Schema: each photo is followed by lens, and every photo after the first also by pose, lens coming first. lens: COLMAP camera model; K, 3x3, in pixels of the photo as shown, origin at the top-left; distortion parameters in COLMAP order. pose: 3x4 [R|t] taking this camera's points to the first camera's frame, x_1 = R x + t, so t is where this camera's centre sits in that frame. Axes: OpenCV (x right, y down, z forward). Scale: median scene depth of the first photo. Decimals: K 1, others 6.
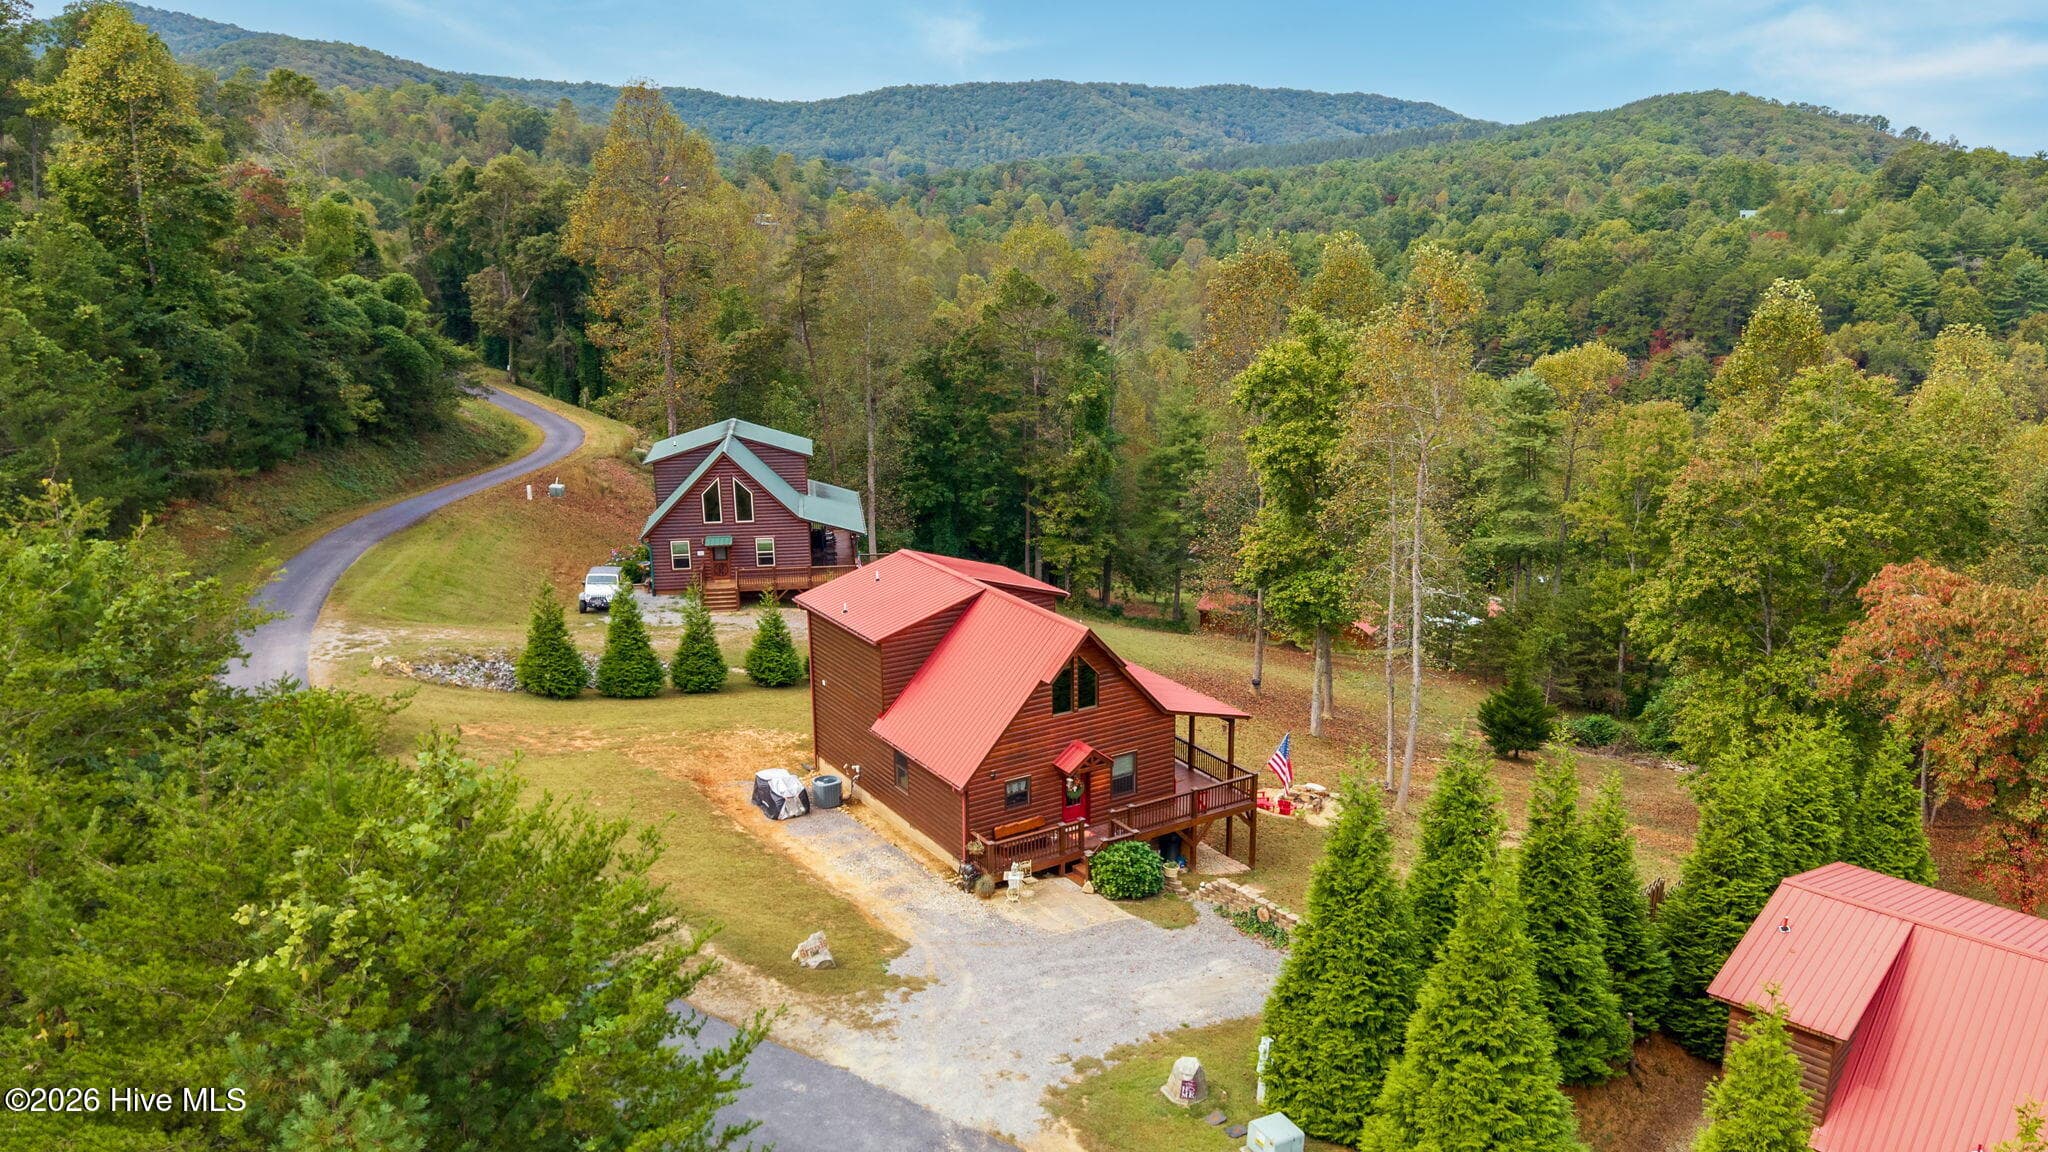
lens RADIAL K [[1730.4, 0, 1141.2], [0, 1730.4, 576.8], [0, 0, 1]] dist [0.050035, -0.008099]
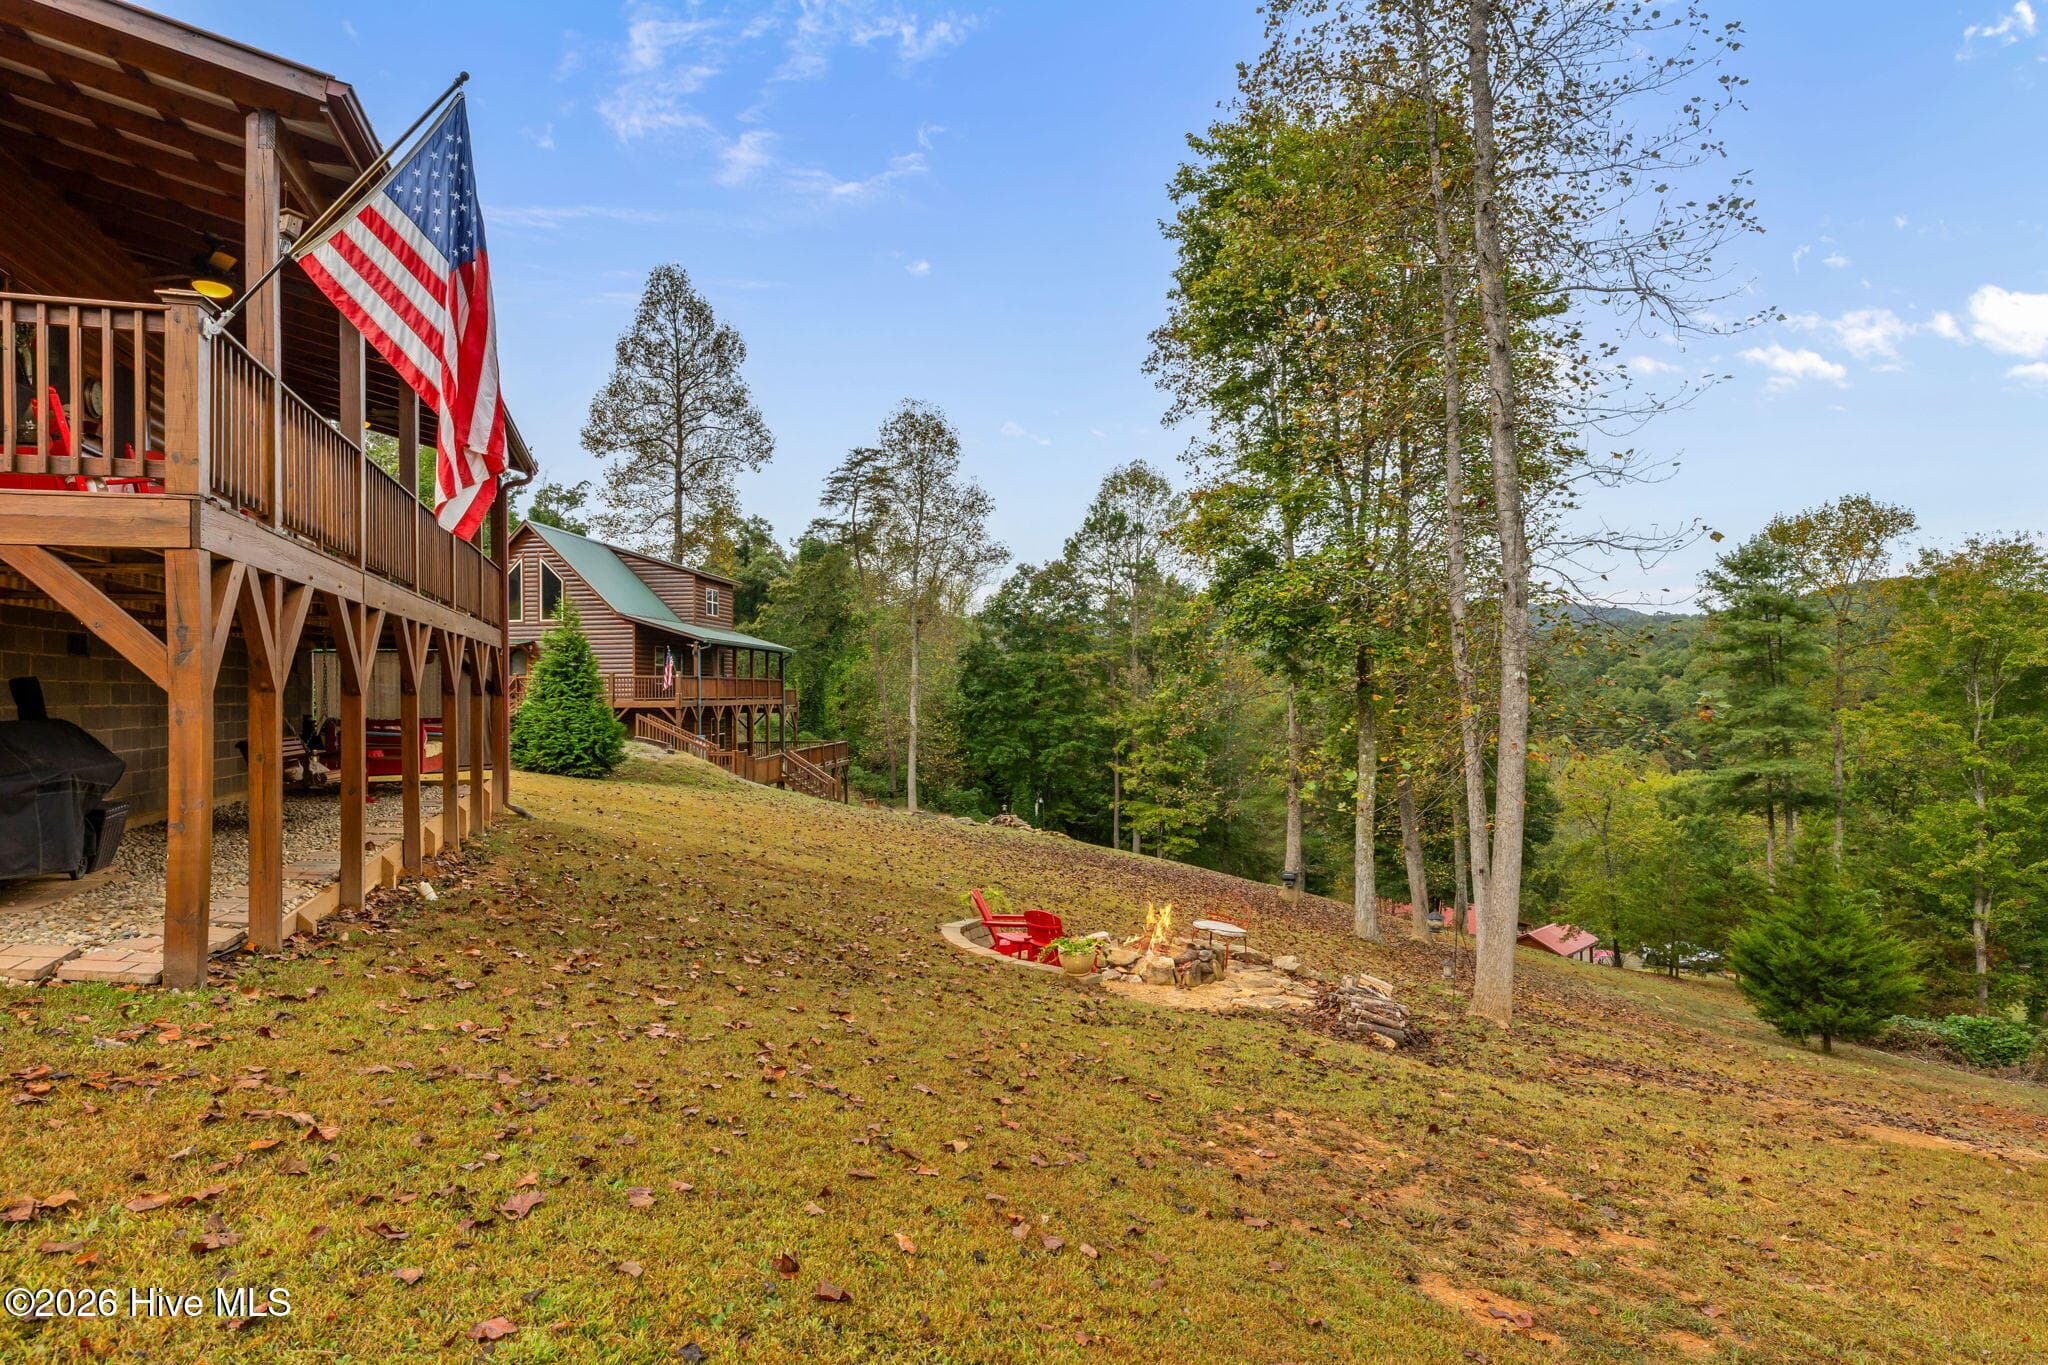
lens RADIAL K [[1198.2, 0, 1029.3], [0, 1198.2, 654.7], [0, 0, 1]] dist [0.013971, -0.003944]
pose [[0.952834, -0.033261, -0.301663, 0.105803], [-0.056132, 0.957513, -0.282874, 0.107002], [0.298255, 0.286465, 0.910484, 0.584402]]
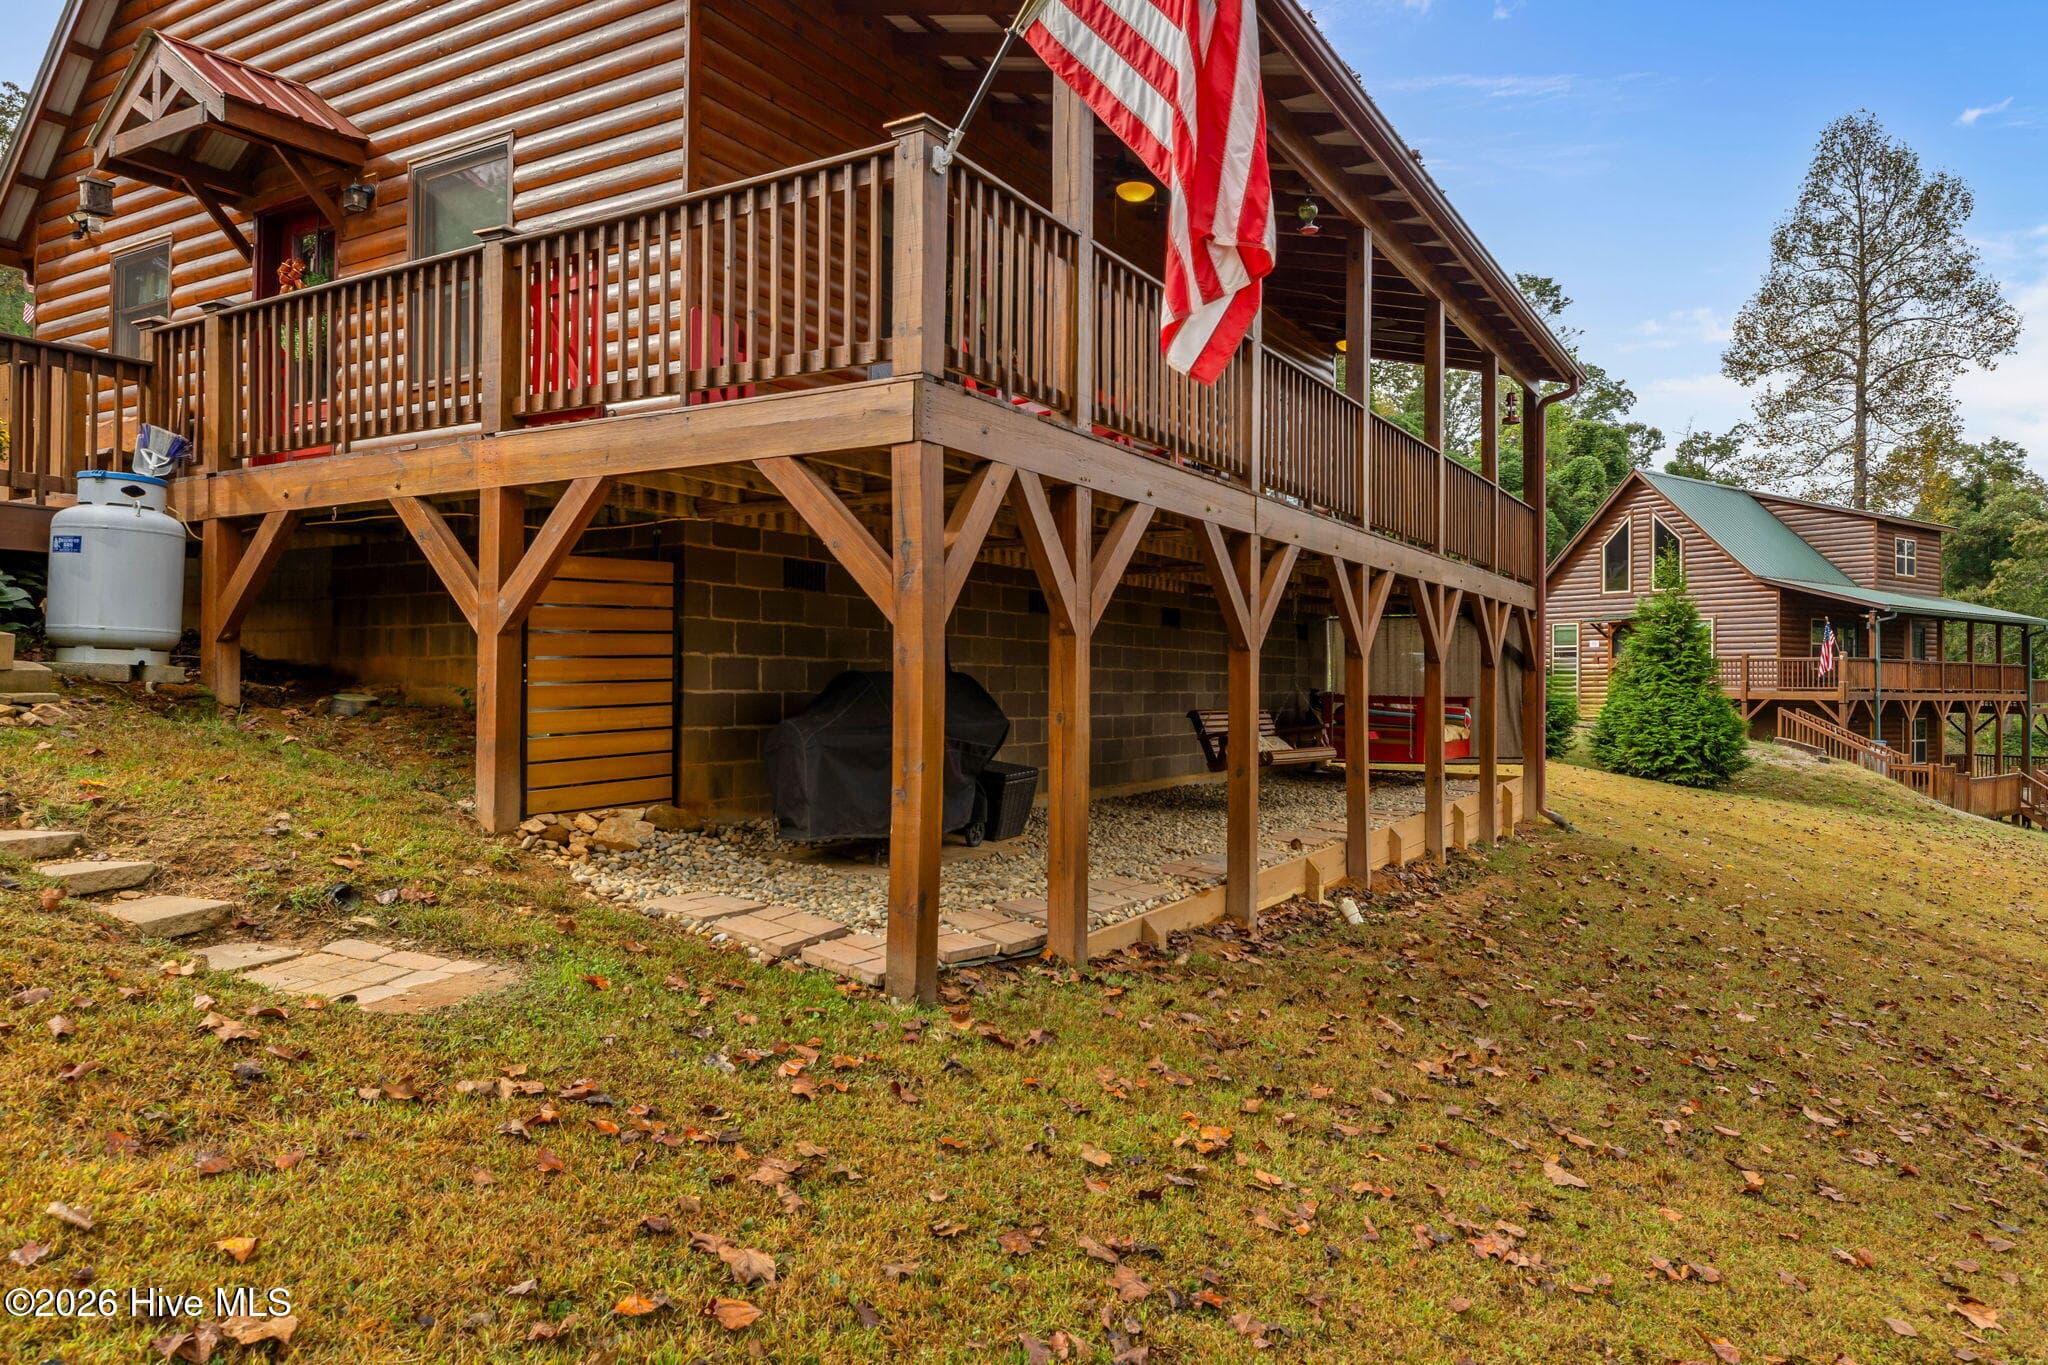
lens RADIAL K [[1360.9, 0, 975.0], [0, 1360.9, 660.5], [0, 0, 1]] dist [0.021707, -0.004360]
pose [[0.387413, -0.027973, -0.921482, 0.100627], [-0.242049, 0.961387, -0.130948, 0.103688], [0.889563, 0.273775, 0.365683, 0.601212]]
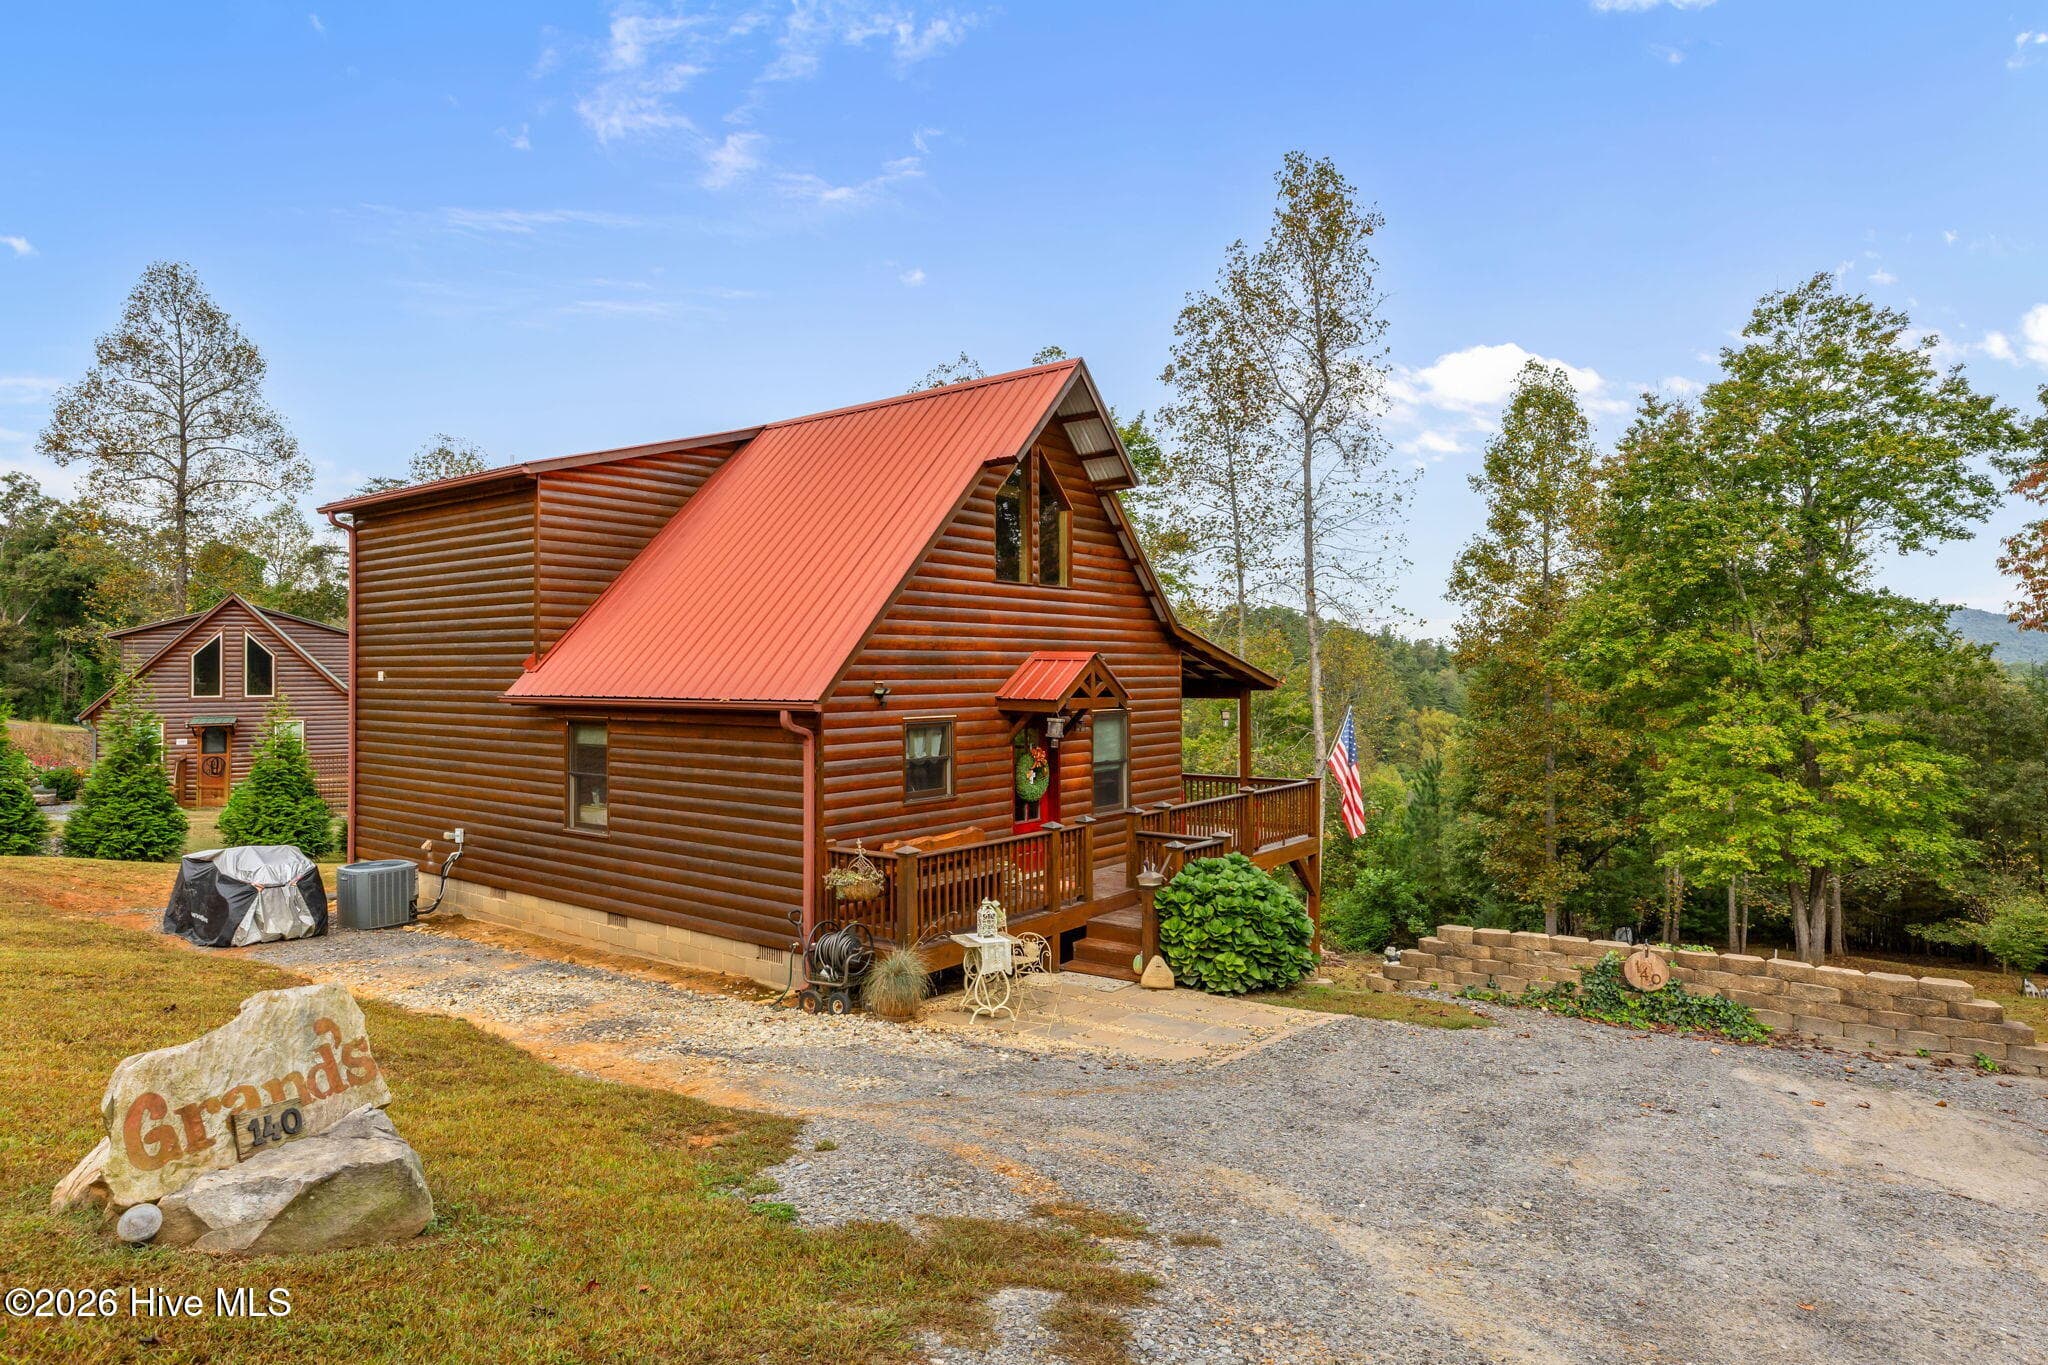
lens RADIAL K [[1198.2, 0, 1040.6], [0, 1198.2, 638.9], [0, 0, 1]] dist [0.013971, -0.003944]
pose [[0.949088, -0.007775, 0.314915, -0.077334], [0.094951, 0.960262, -0.262454, 0.100511], [-0.300361, 0.278993, 0.912111, 0.430684]]
